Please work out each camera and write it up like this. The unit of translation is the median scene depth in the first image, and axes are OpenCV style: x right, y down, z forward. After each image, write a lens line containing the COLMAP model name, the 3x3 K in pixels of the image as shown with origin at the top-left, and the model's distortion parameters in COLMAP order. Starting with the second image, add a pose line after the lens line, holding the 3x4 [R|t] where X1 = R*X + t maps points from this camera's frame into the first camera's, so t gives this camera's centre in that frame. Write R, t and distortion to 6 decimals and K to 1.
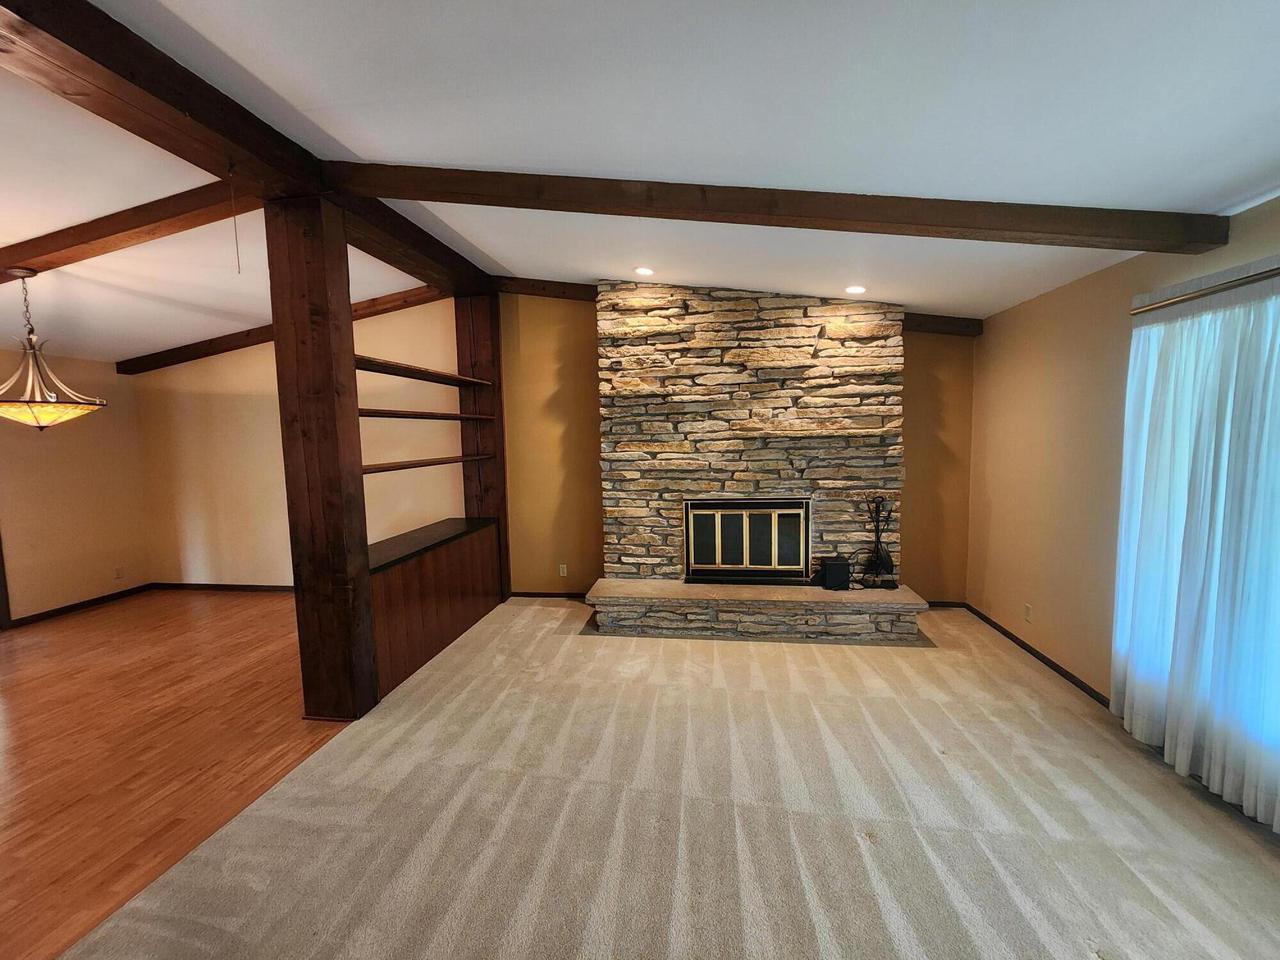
lens RADIAL K [[526.0, 0, 640.0], [0, 526.0, 478.0], [0, 0, 1]] dist [0.001678, -0.000510]
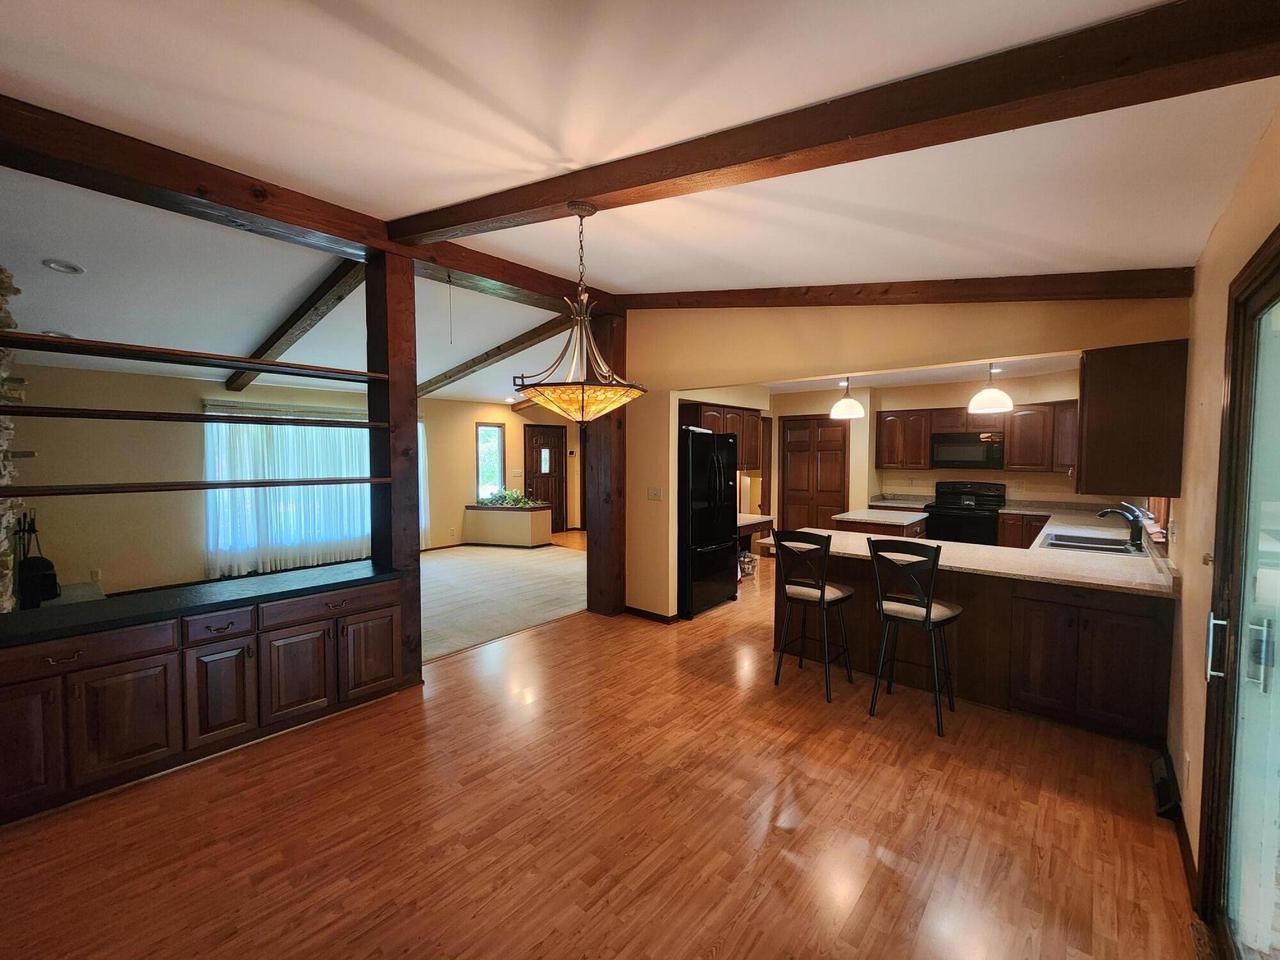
lens RADIAL K [[526.0, 0, 640.0], [0, 526.0, 478.0], [0, 0, 1]] dist [0.001678, -0.000510]
pose [[-0.841303, 0.000976, 0.540562, -1.195742], [0.067469, 0.992368, 0.103213, -0.066028], [-0.536336, 0.123305, -0.834949, 1.175032]]
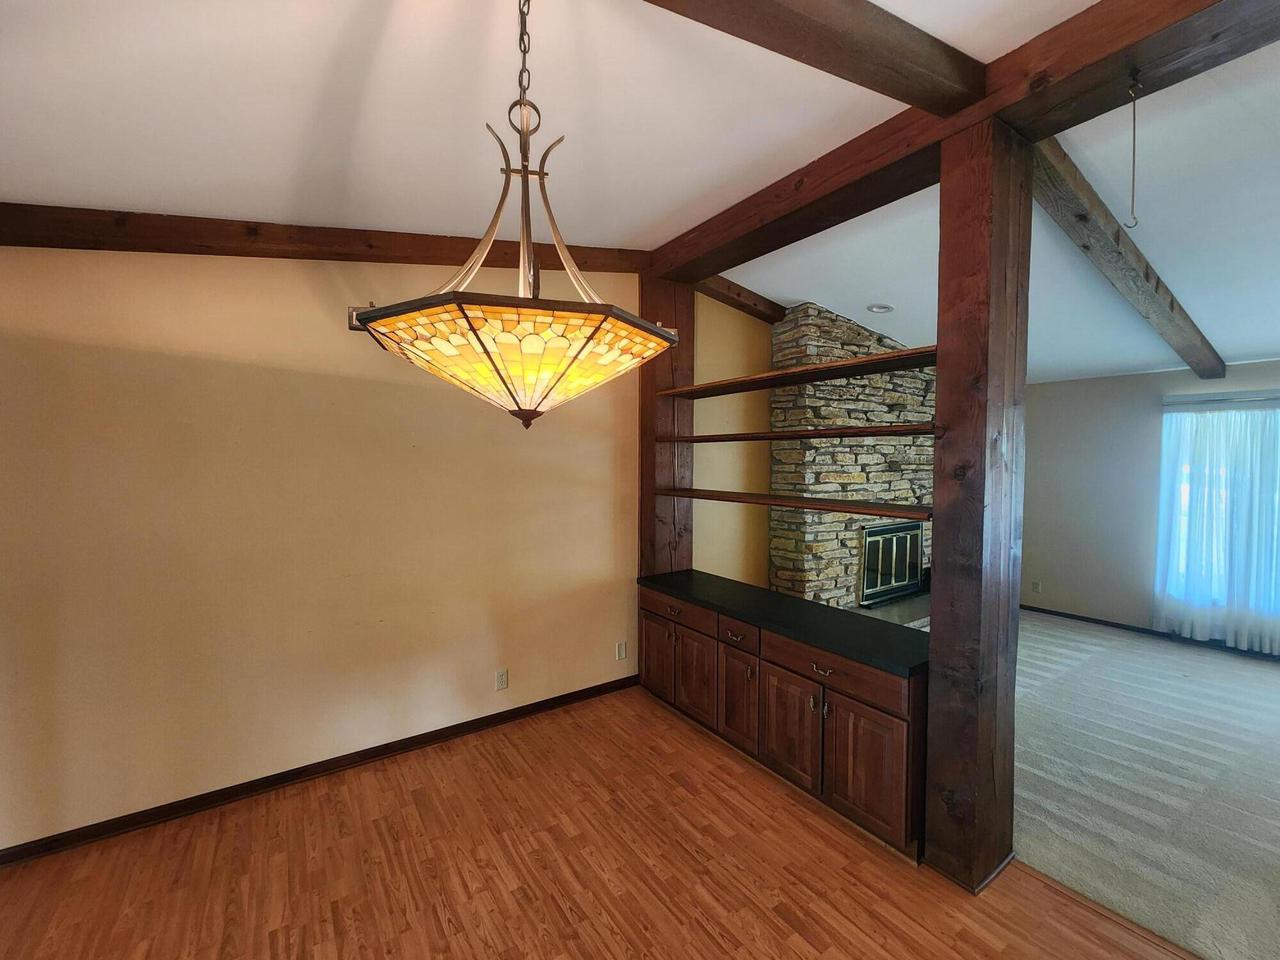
lens RADIAL K [[526.0, 0, 640.0], [0, 526.0, 478.0], [0, 0, 1]] dist [0.001678, -0.000510]
pose [[0.735716, 0.001358, 0.677289, -0.975643], [0.038827, 0.998269, -0.044178, -0.030883], [-0.676177, 0.058800, 0.734389, 0.543475]]
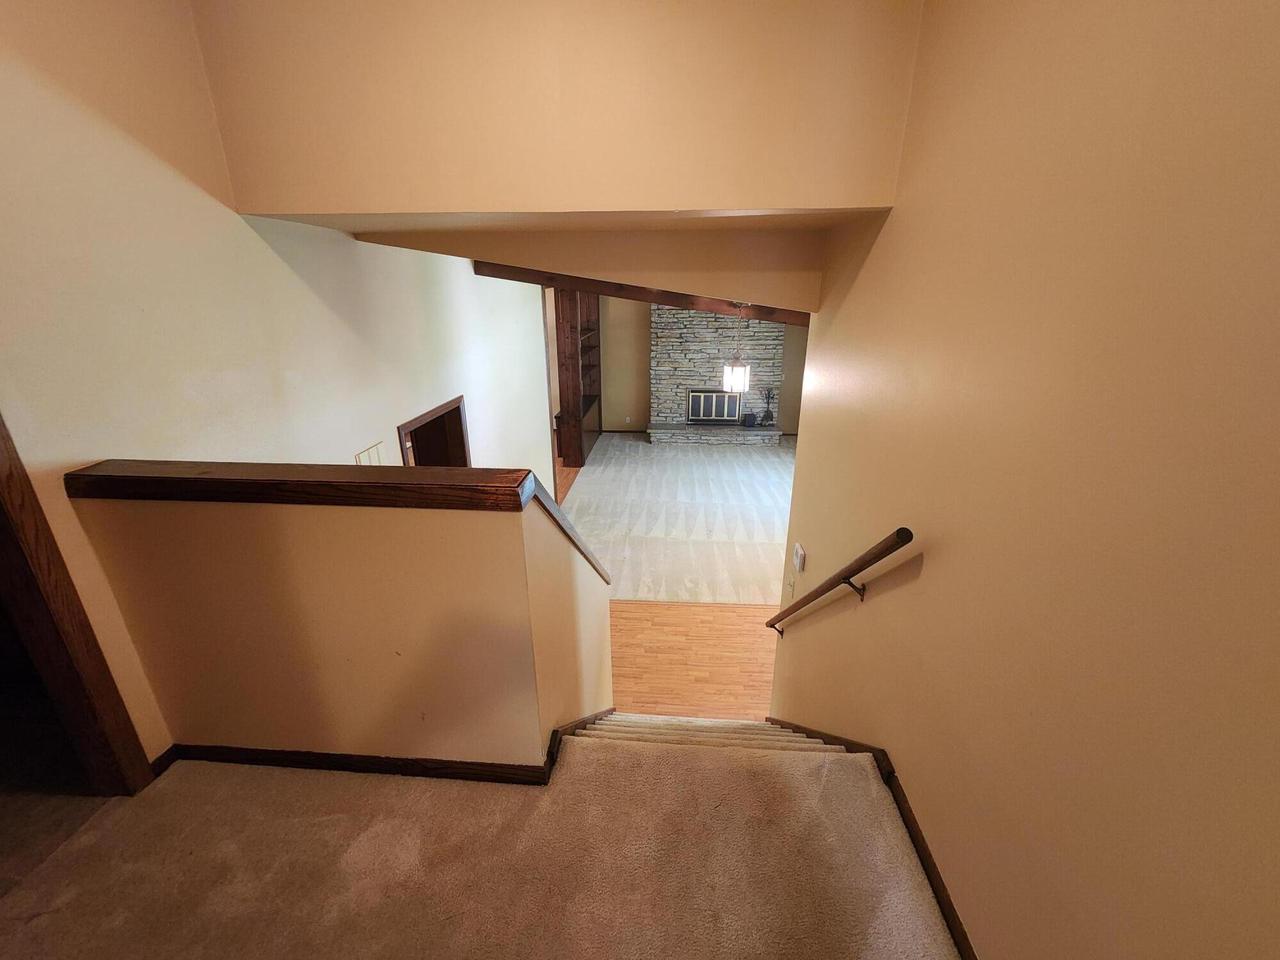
lens RADIAL K [[526.0, 0, 640.0], [0, 526.0, 478.0], [0, 0, 1]] dist [0.001678, -0.000510]
pose [[0.997273, -0.004140, 0.073679, -0.301759], [-0.015033, 0.966093, 0.257755, -0.174054], [-0.072248, -0.258160, 0.963397, -1.320912]]
